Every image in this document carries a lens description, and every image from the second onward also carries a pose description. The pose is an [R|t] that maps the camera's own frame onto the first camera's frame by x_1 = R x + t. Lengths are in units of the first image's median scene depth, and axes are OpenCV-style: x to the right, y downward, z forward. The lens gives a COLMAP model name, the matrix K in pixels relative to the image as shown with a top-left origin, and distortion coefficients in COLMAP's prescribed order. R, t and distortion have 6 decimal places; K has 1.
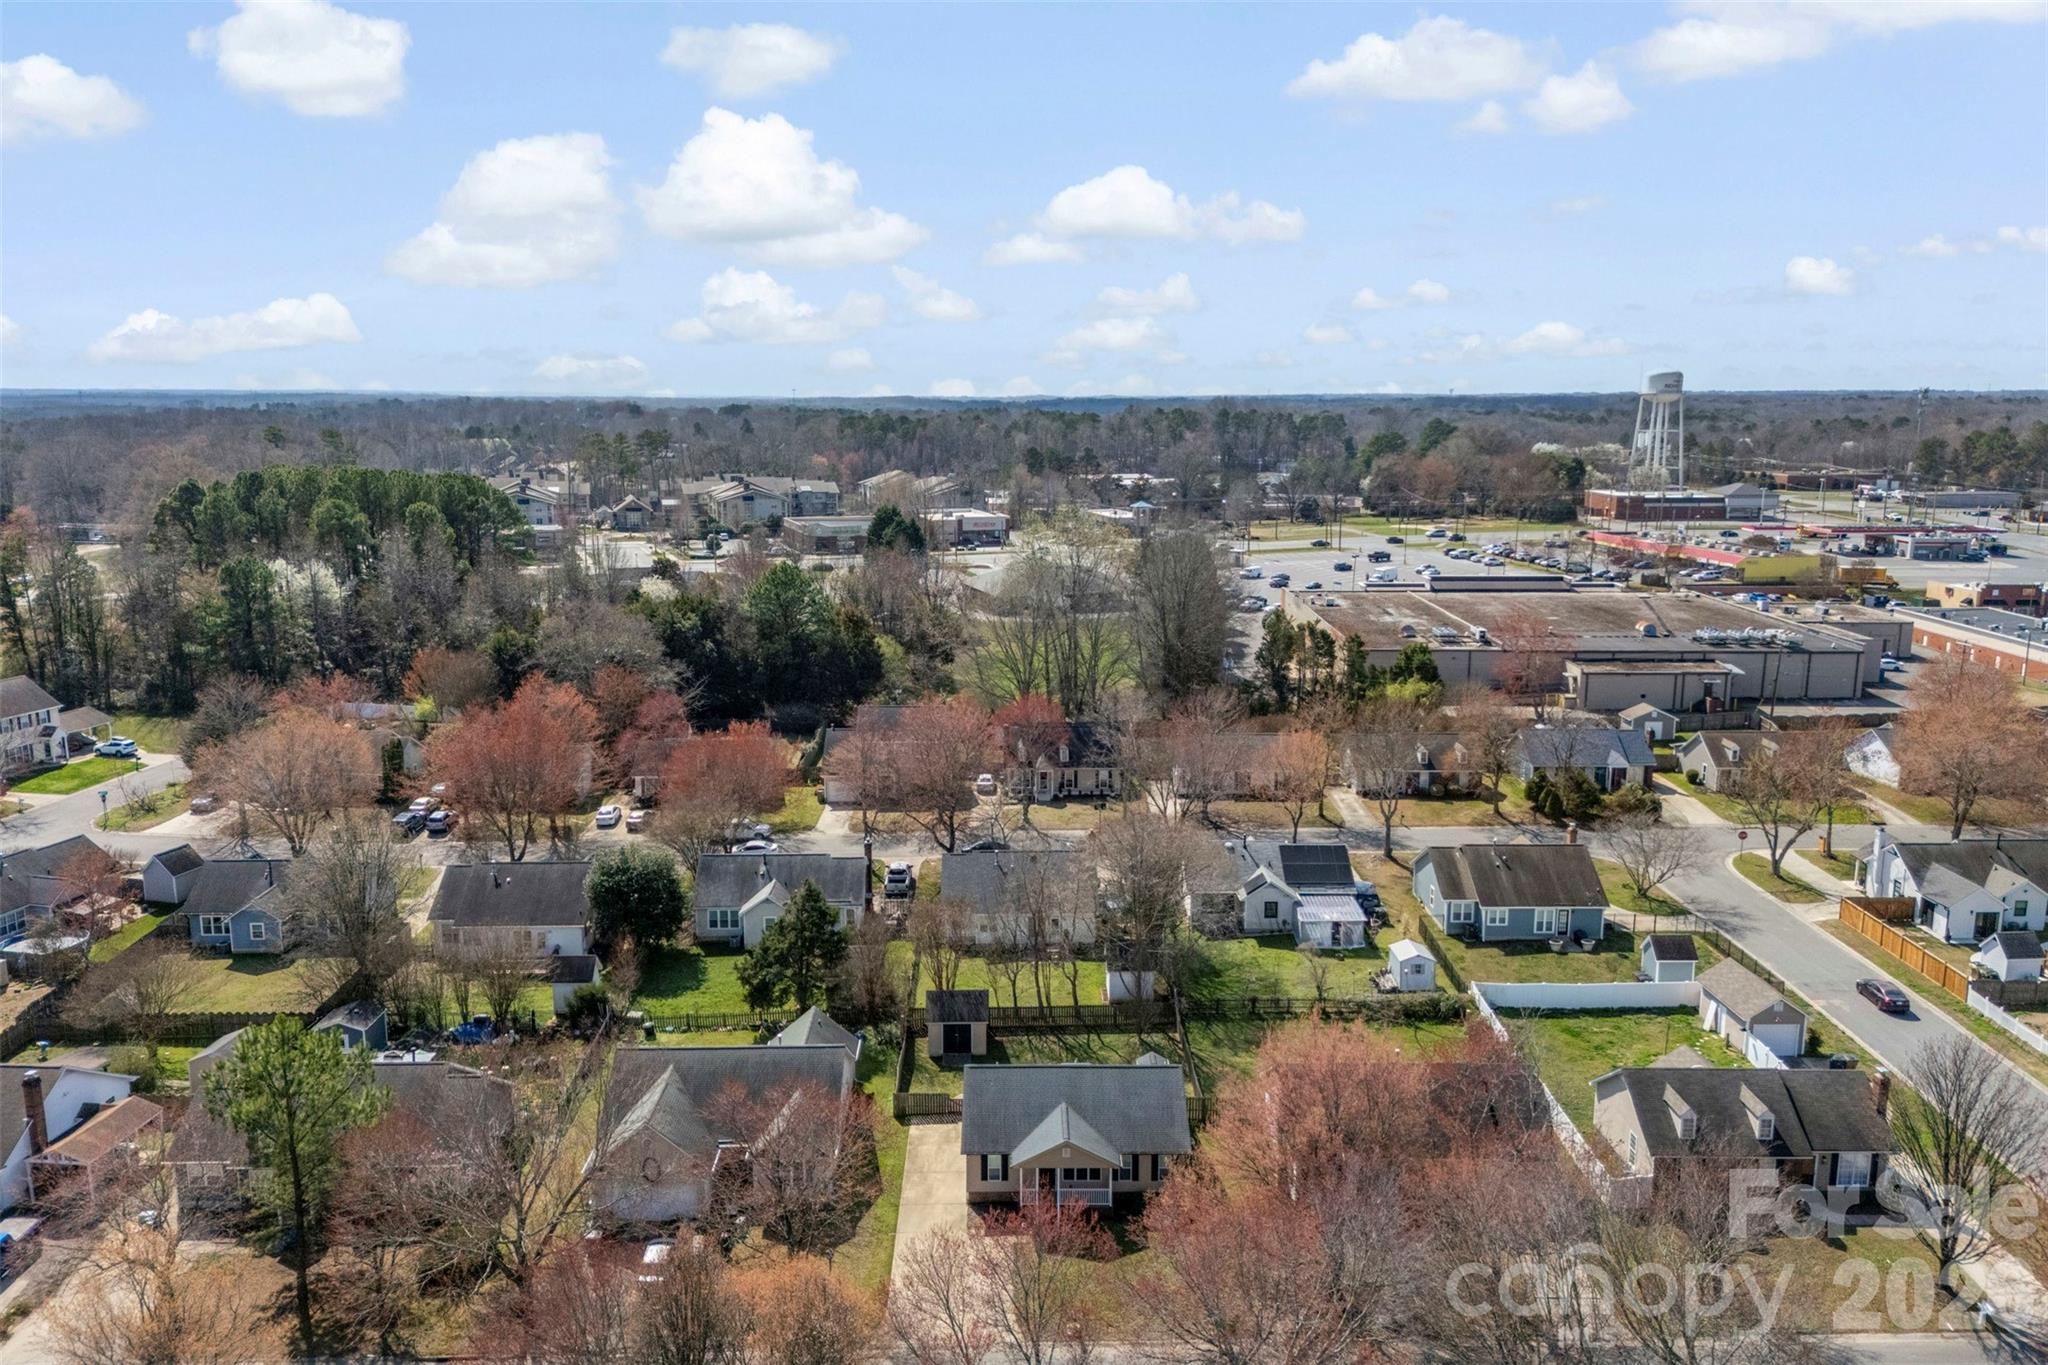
lens RADIAL K [[1486.3, 0, 1027.0], [0, 1486.3, 619.8], [0, 0, 1]] dist [0.079333, -0.087989]
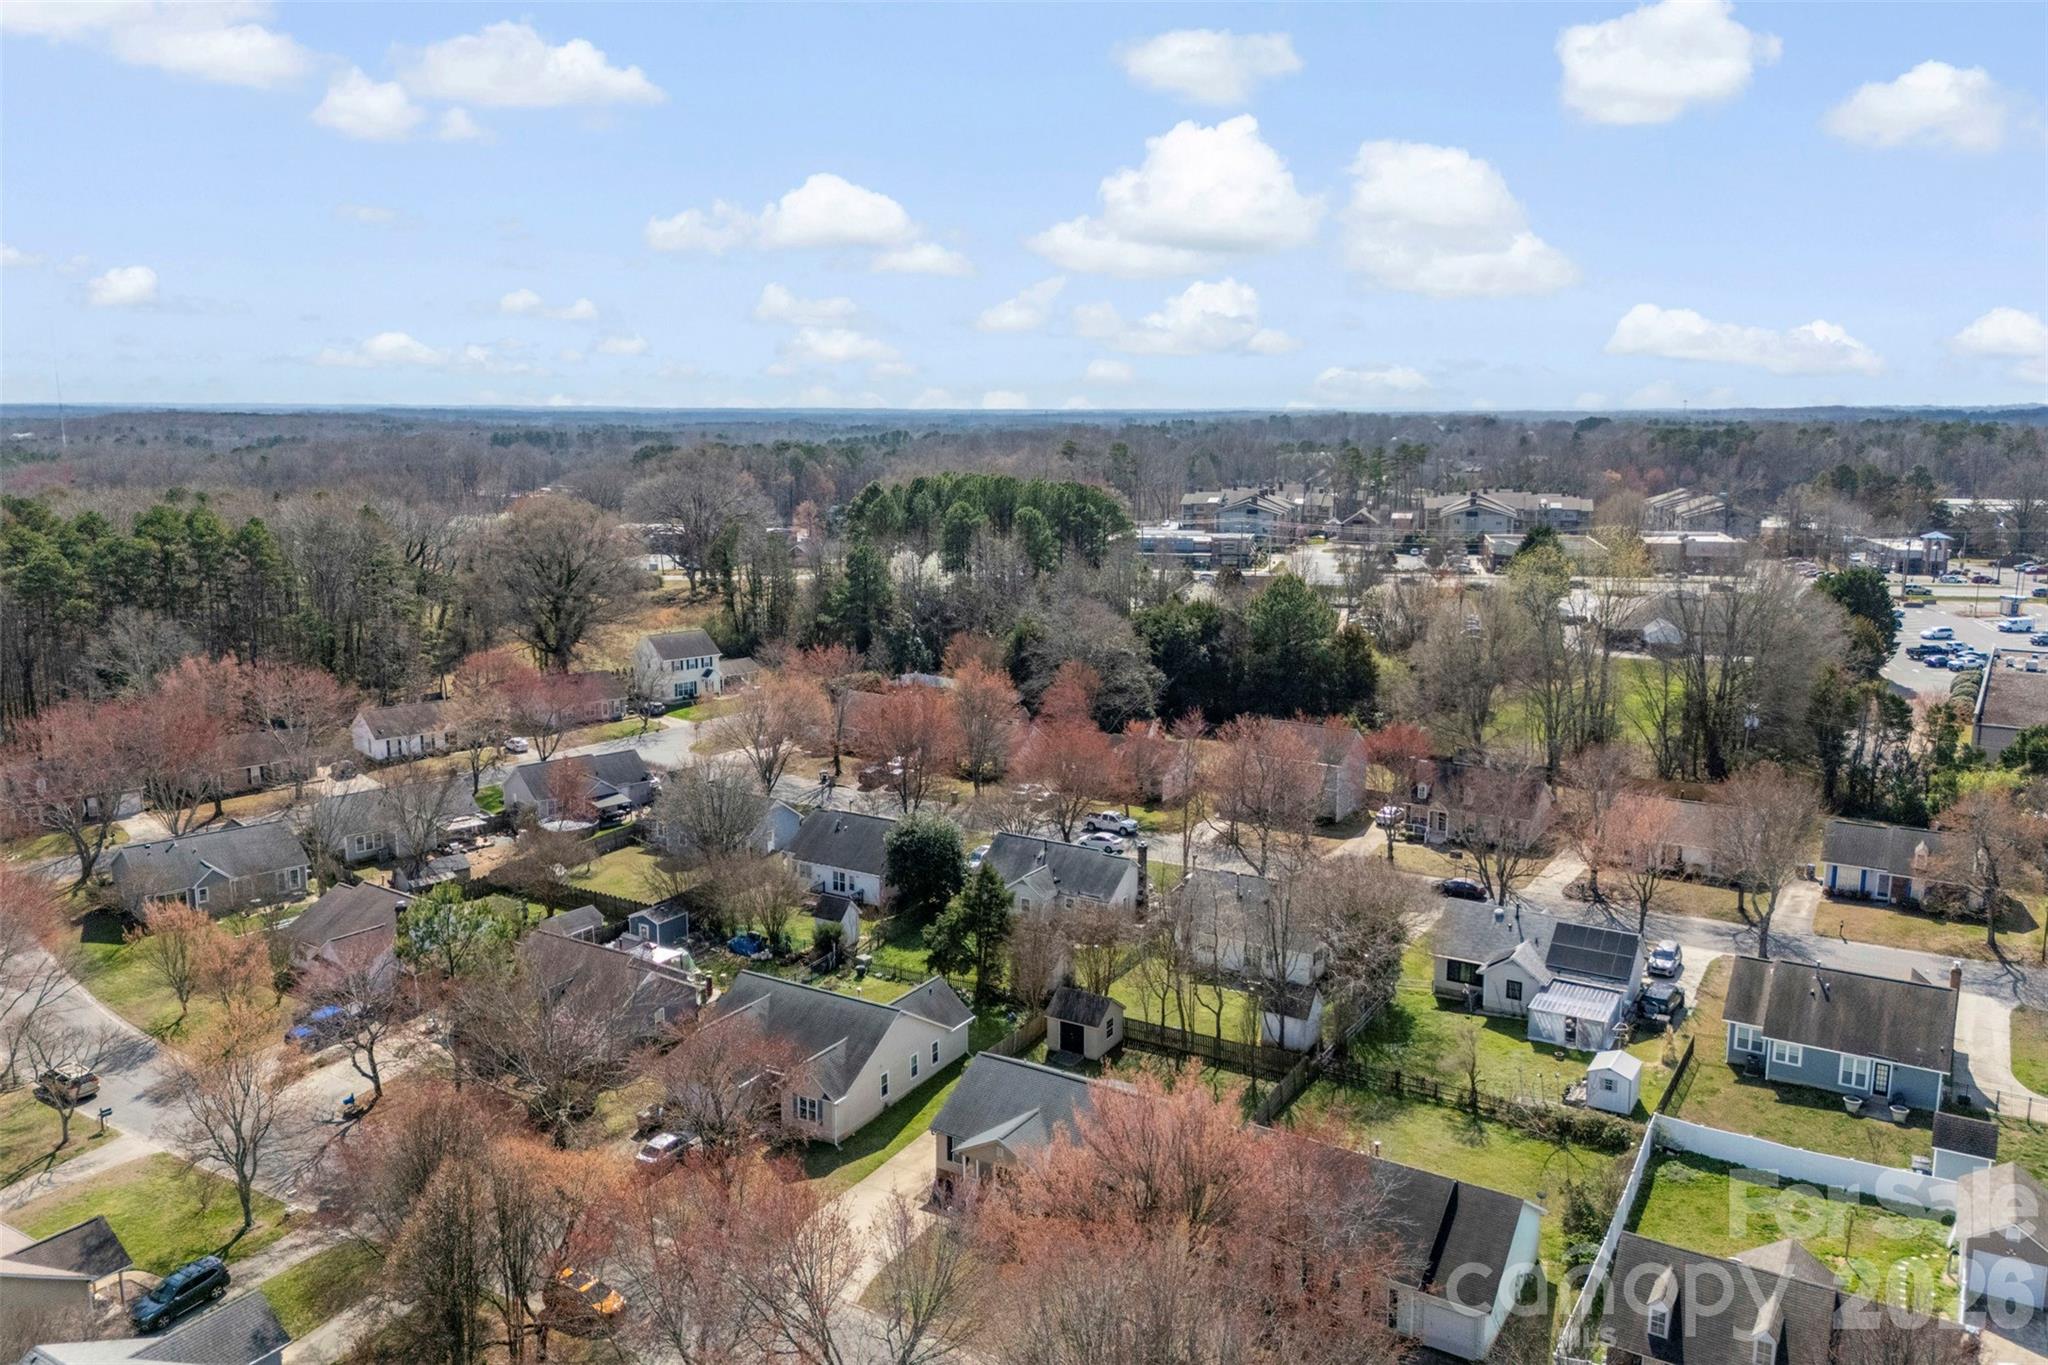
lens RADIAL K [[1486.2, 0, 1024.0], [0, 1486.2, 682.5], [0, 0, 1]] dist [0.006249, 0.003603]
pose [[0.840349, 0.093789, -0.533870, 0.366401], [-0.076087, 0.995576, 0.055134, -0.012366], [0.536679, -0.005711, 0.843767, 0.105585]]
